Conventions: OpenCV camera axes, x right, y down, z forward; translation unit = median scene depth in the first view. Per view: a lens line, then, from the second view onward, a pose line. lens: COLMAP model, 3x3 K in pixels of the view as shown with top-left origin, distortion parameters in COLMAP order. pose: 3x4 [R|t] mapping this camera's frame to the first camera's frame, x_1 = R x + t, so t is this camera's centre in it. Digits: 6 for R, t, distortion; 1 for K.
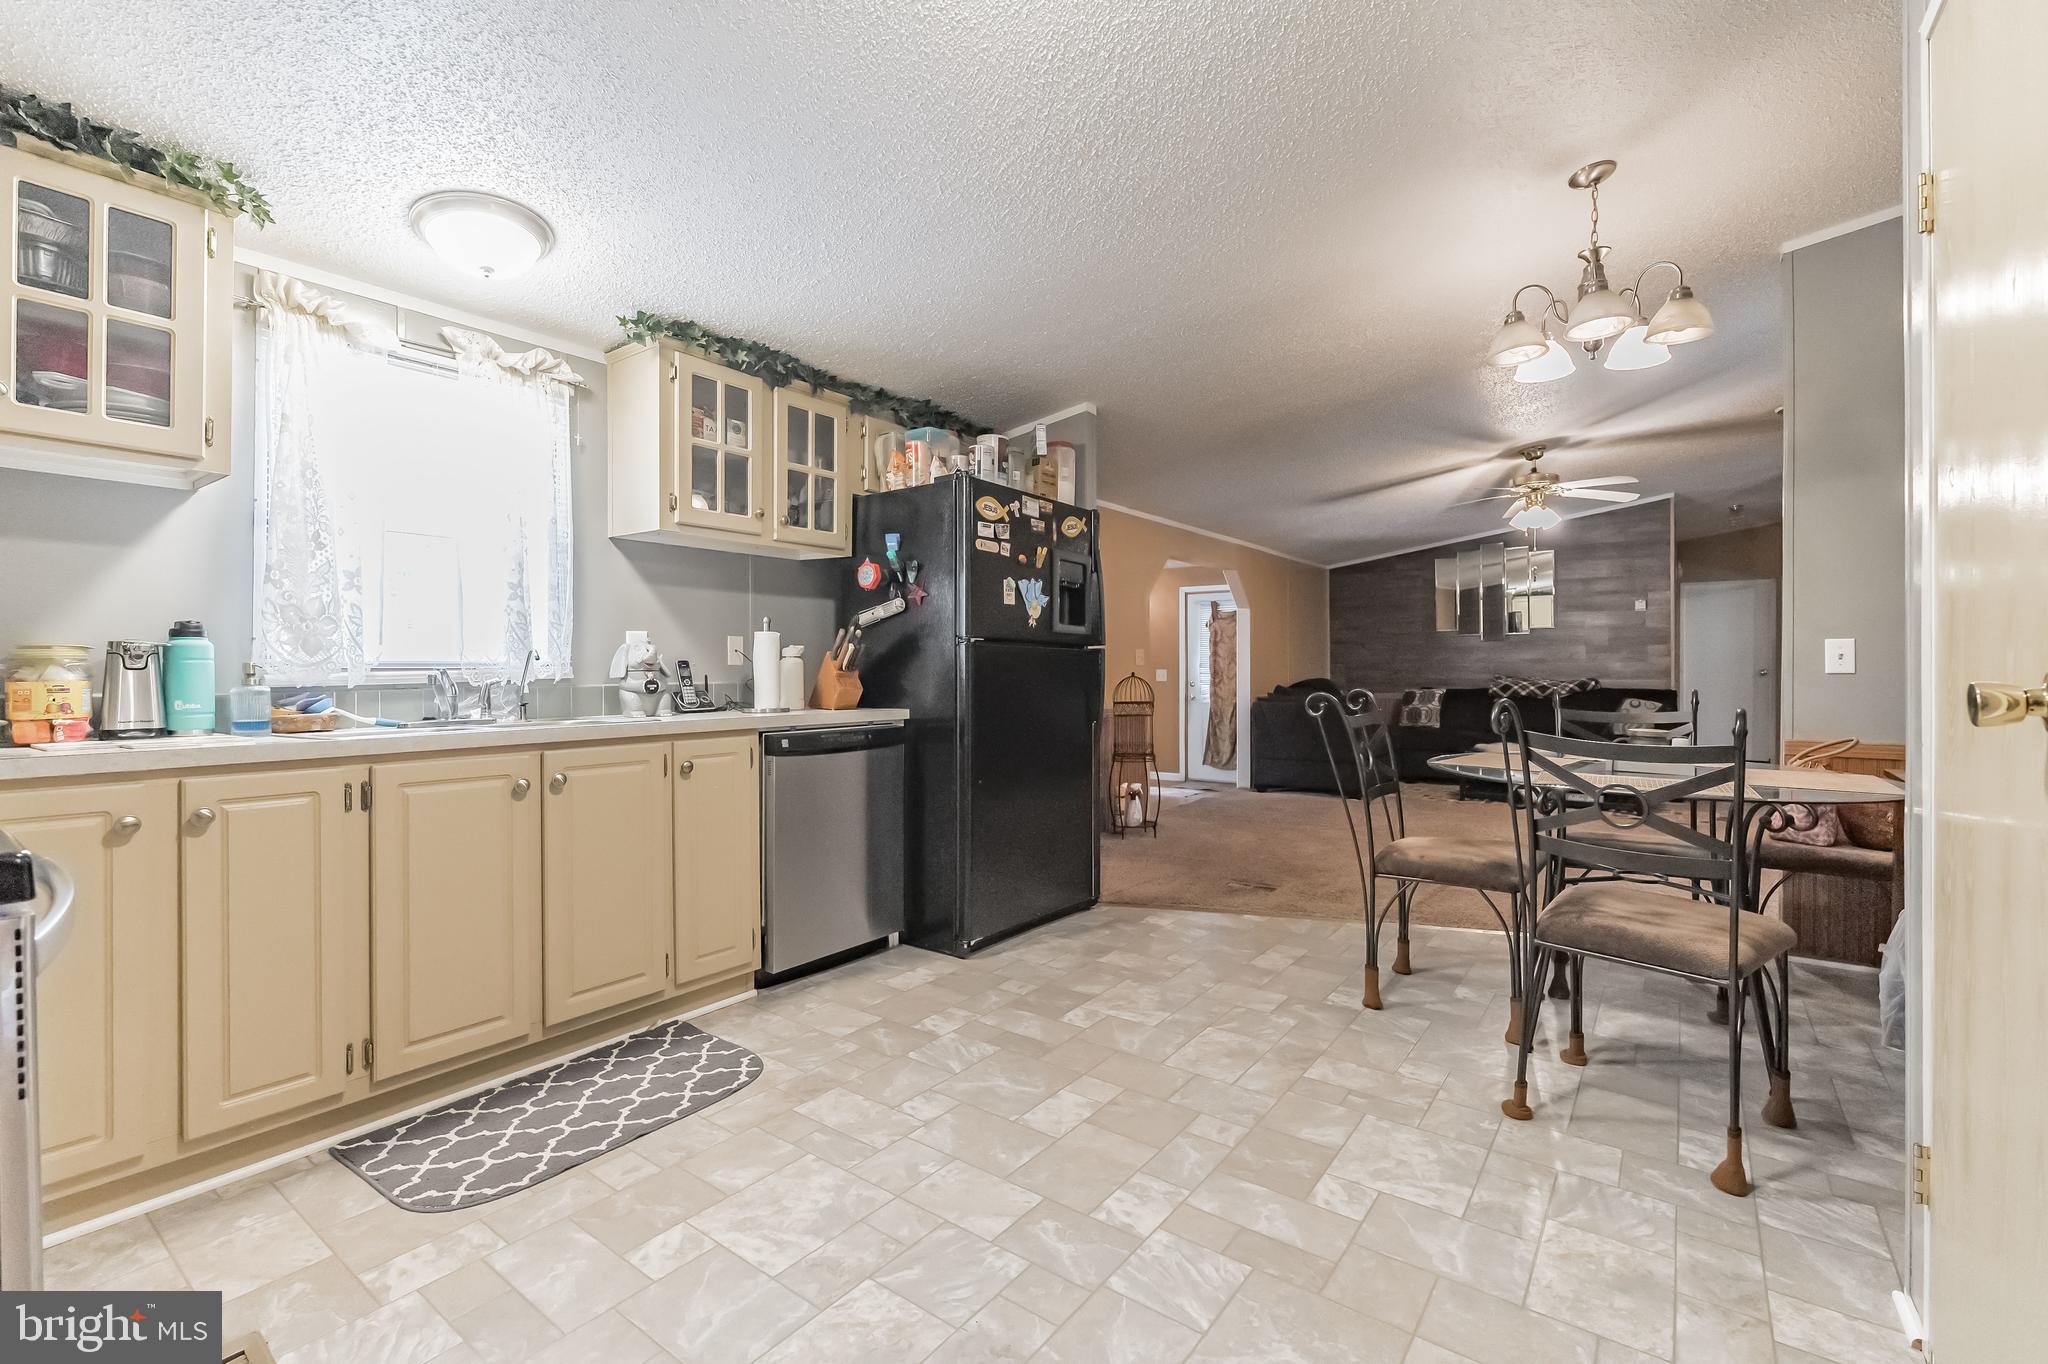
lens RADIAL K [[949.1, 0, 1020.2], [0, 949.1, 676.7], [0, 0, 1]] dist [-0.000179, -0.000420]
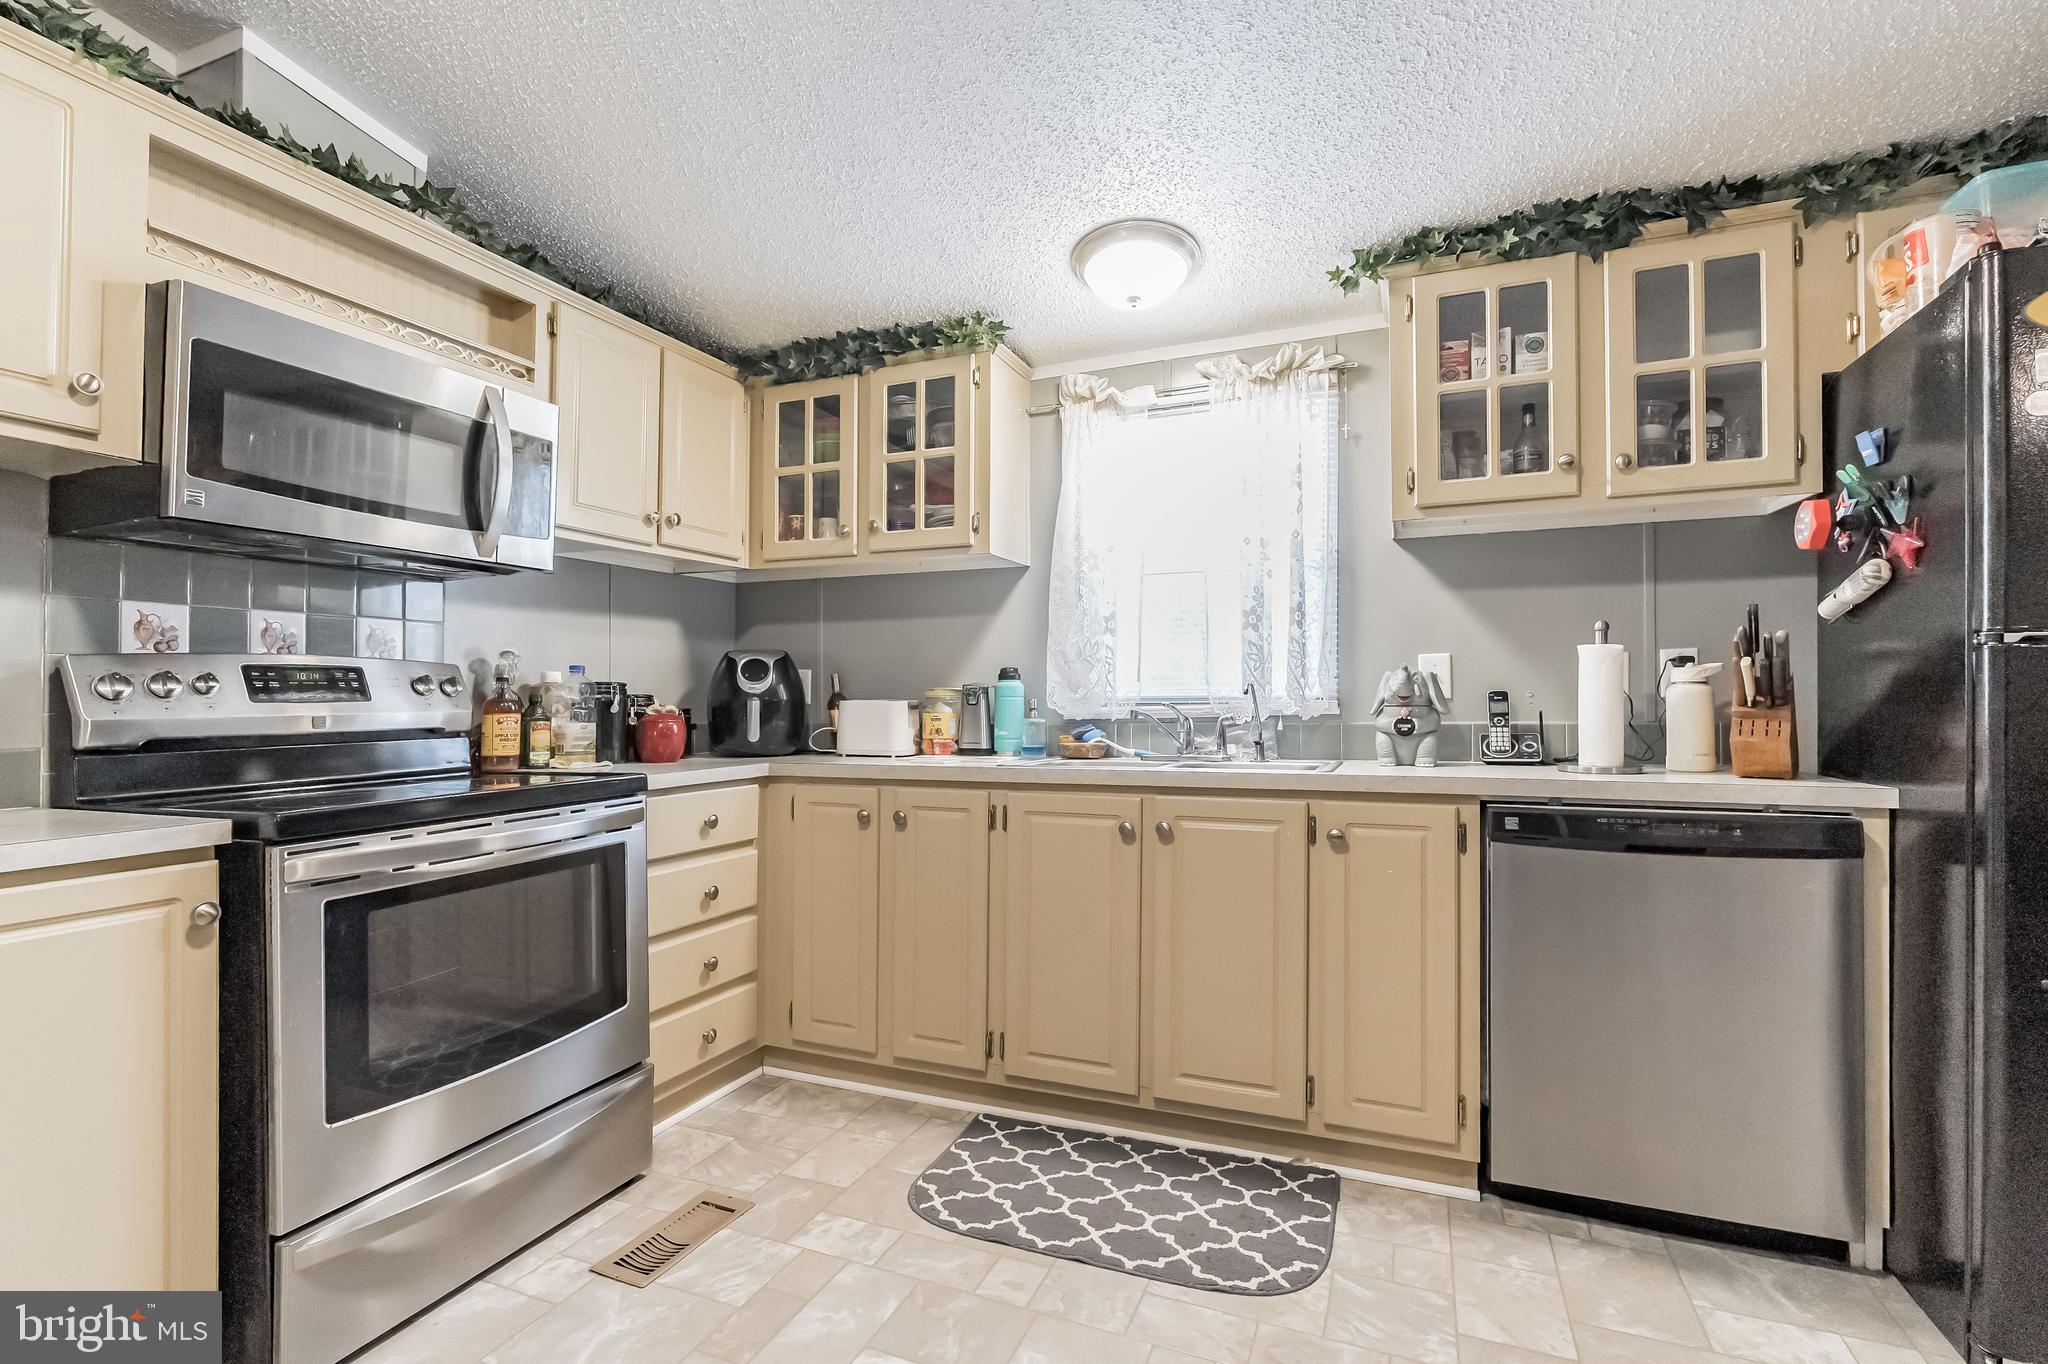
lens RADIAL K [[949.1, 0, 1020.3], [0, 949.1, 687.8], [0, 0, 1]] dist [-0.000179, -0.000420]
pose [[0.213360, -0.010037, -0.976922, 0.342475], [-0.001865, 0.999941, -0.010681, -0.014280], [0.976972, 0.004100, 0.213329, 0.625032]]
